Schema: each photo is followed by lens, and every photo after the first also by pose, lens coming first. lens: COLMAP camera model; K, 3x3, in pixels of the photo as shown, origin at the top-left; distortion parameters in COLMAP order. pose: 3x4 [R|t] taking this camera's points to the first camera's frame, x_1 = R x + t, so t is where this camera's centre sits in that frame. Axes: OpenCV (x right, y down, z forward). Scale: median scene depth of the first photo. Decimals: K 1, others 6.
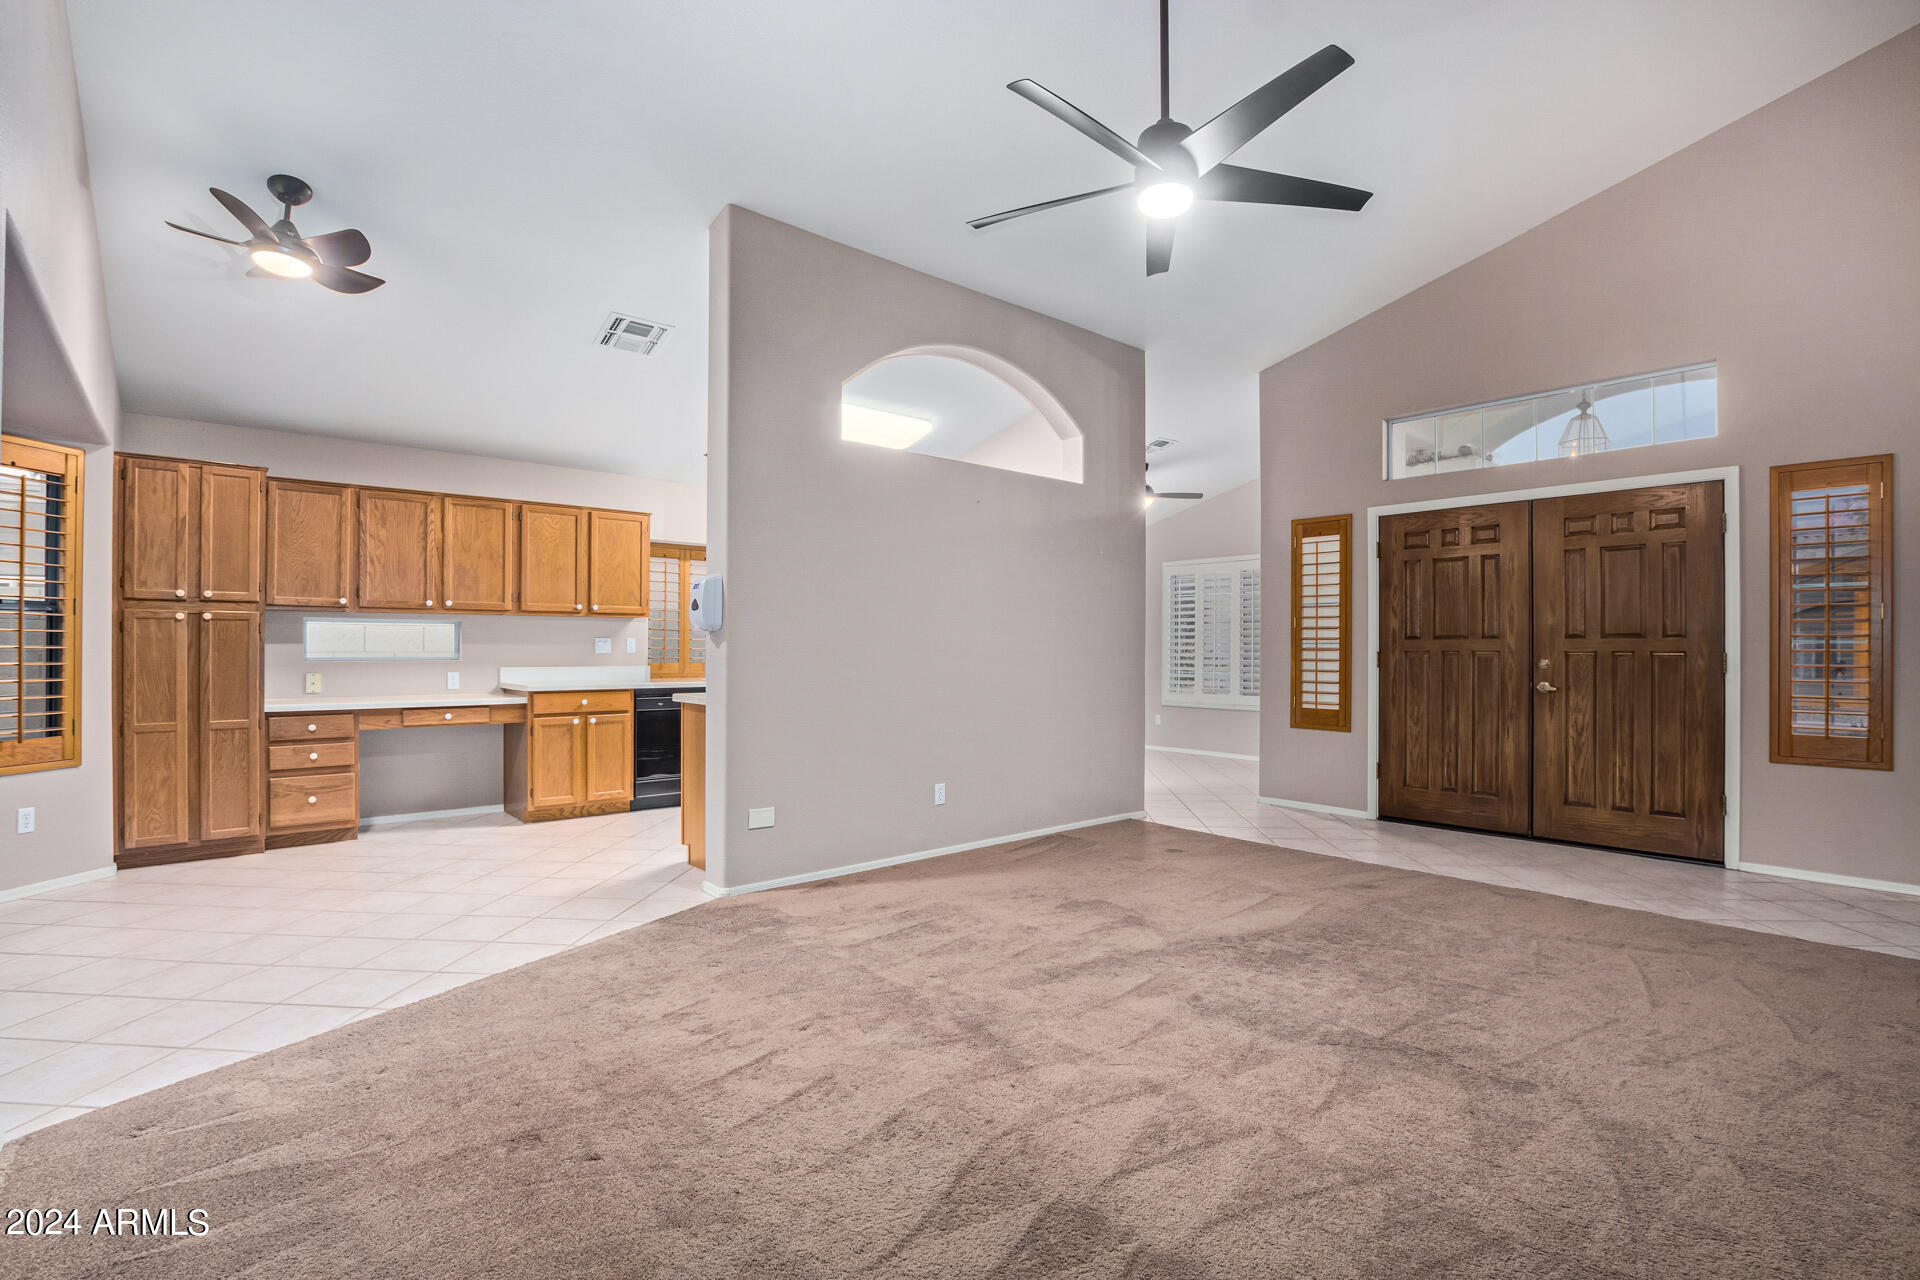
lens RADIAL K [[897.8, 0, 971.0], [0, 897.8, 642.3], [0, 0, 1]] dist [-0.034099, 0.005480]
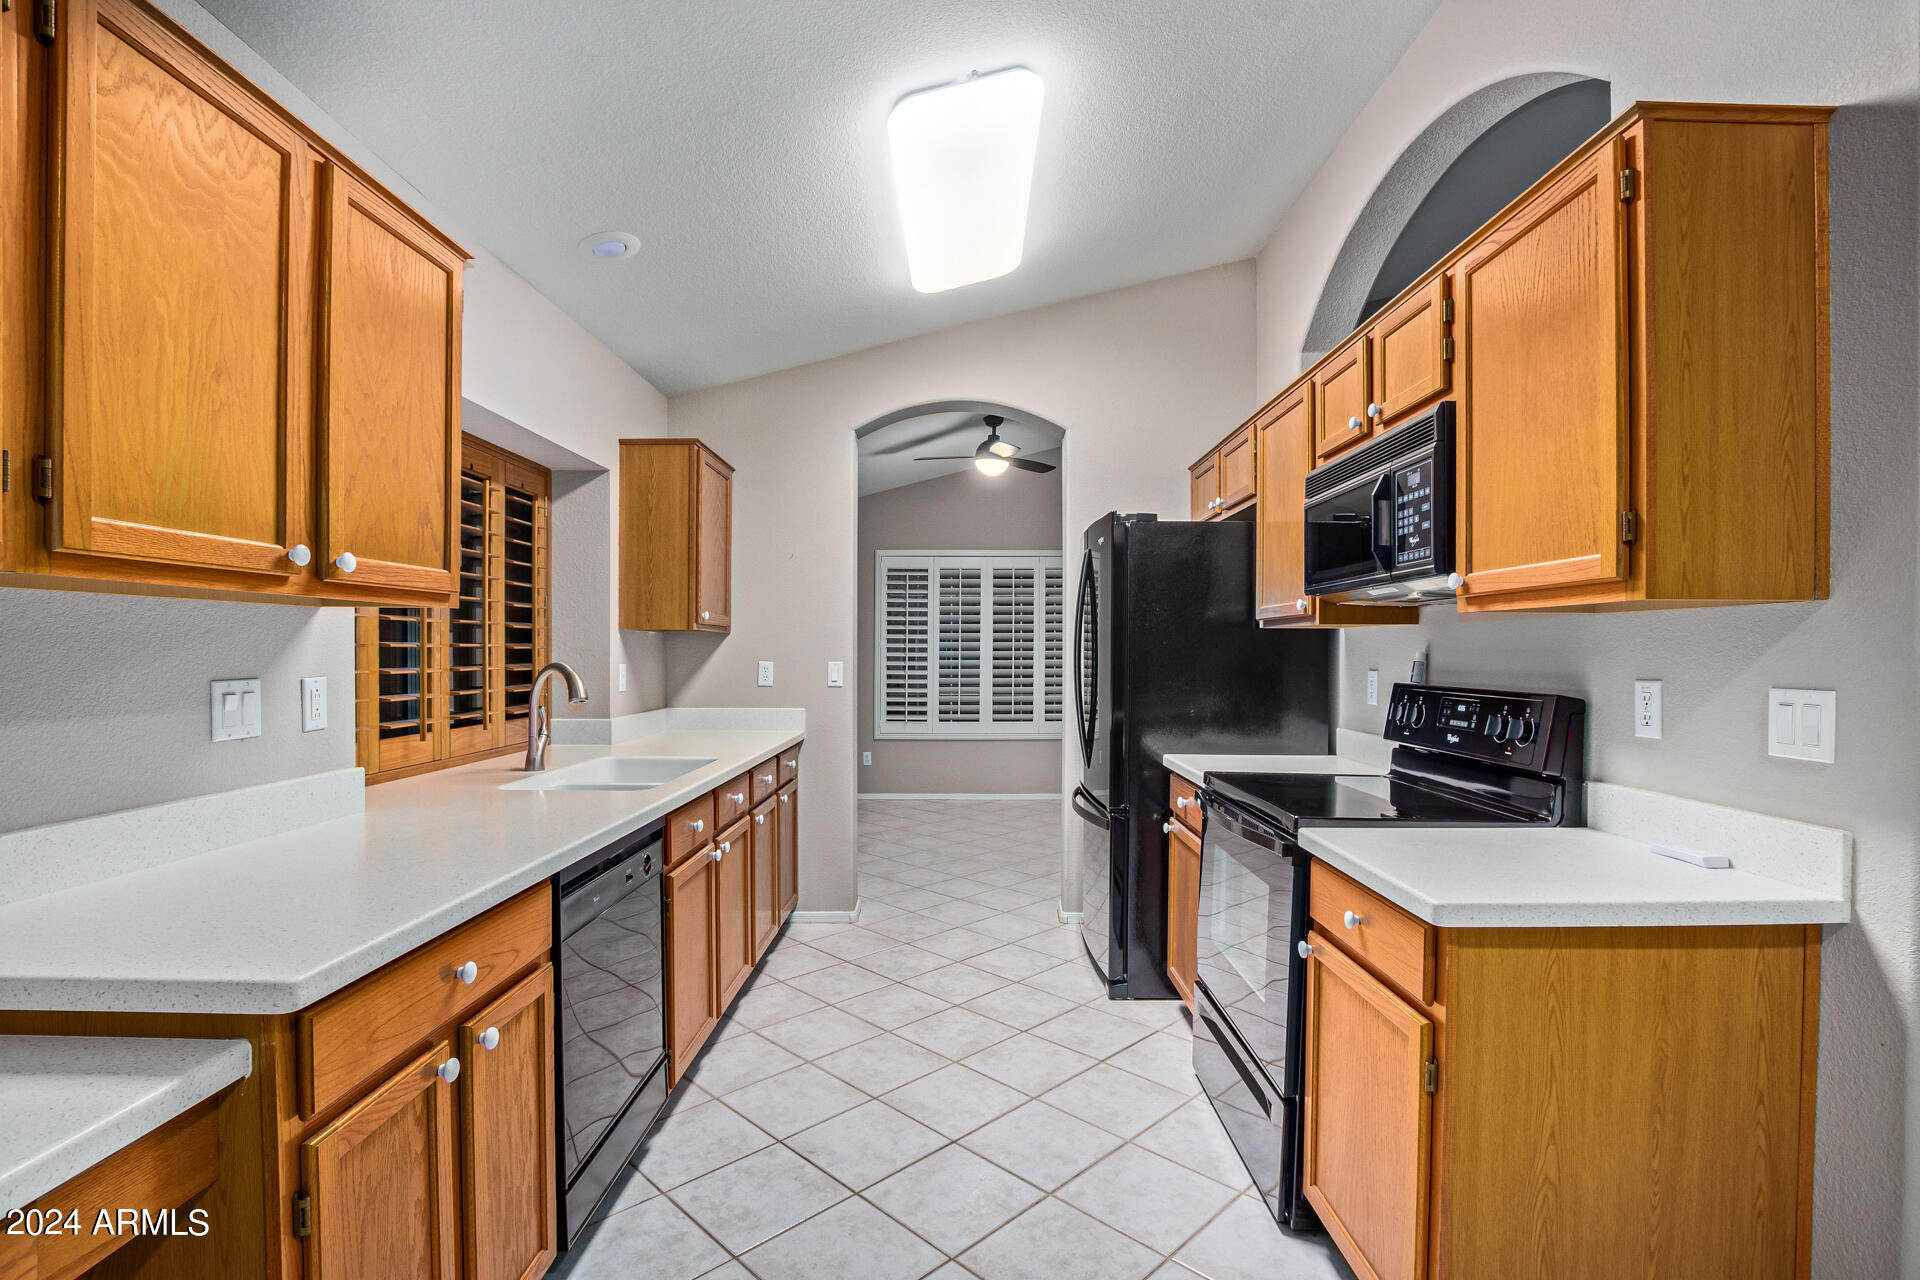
lens RADIAL K [[900.8, 0, 974.3], [0, 900.8, 650.7], [0, 0, 1]] dist [-0.034776, 0.005205]
pose [[0.650425, -0.002344, 0.759567, -0.525739], [-0.006705, 0.999939, 0.008827, -0.019317], [-0.759541, -0.010835, 0.650369, 0.760079]]
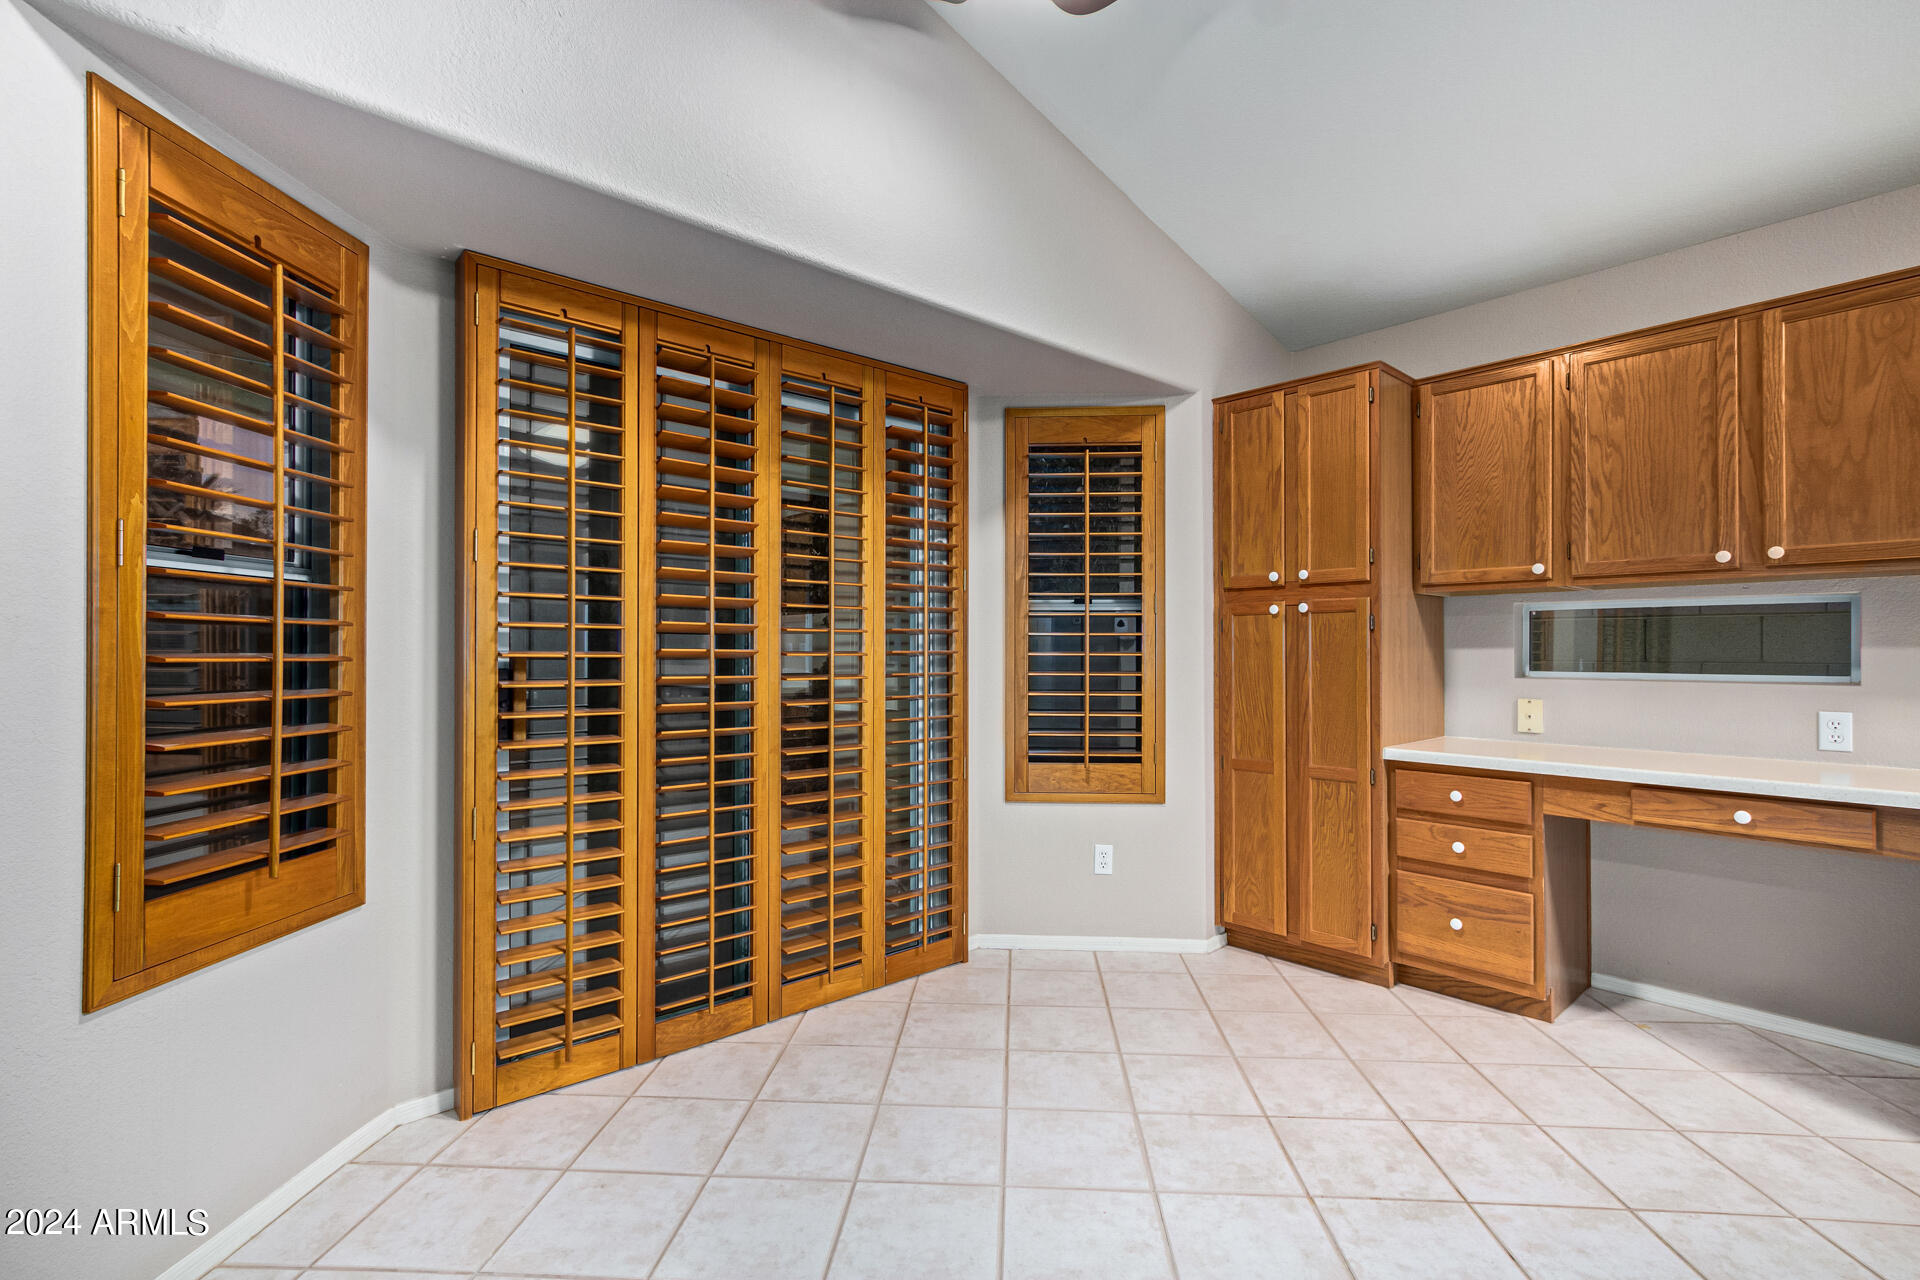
lens RADIAL K [[884.5, 0, 963.4], [0, 884.5, 645.5], [0, 0, 1]] dist [-0.002895, 0.007262]
pose [[0.015748, -0.005923, -0.999858, -0.156939], [0.007050, 0.999958, -0.005813, 0.000850], [0.999851, -0.006957, 0.015790, 0.576795]]
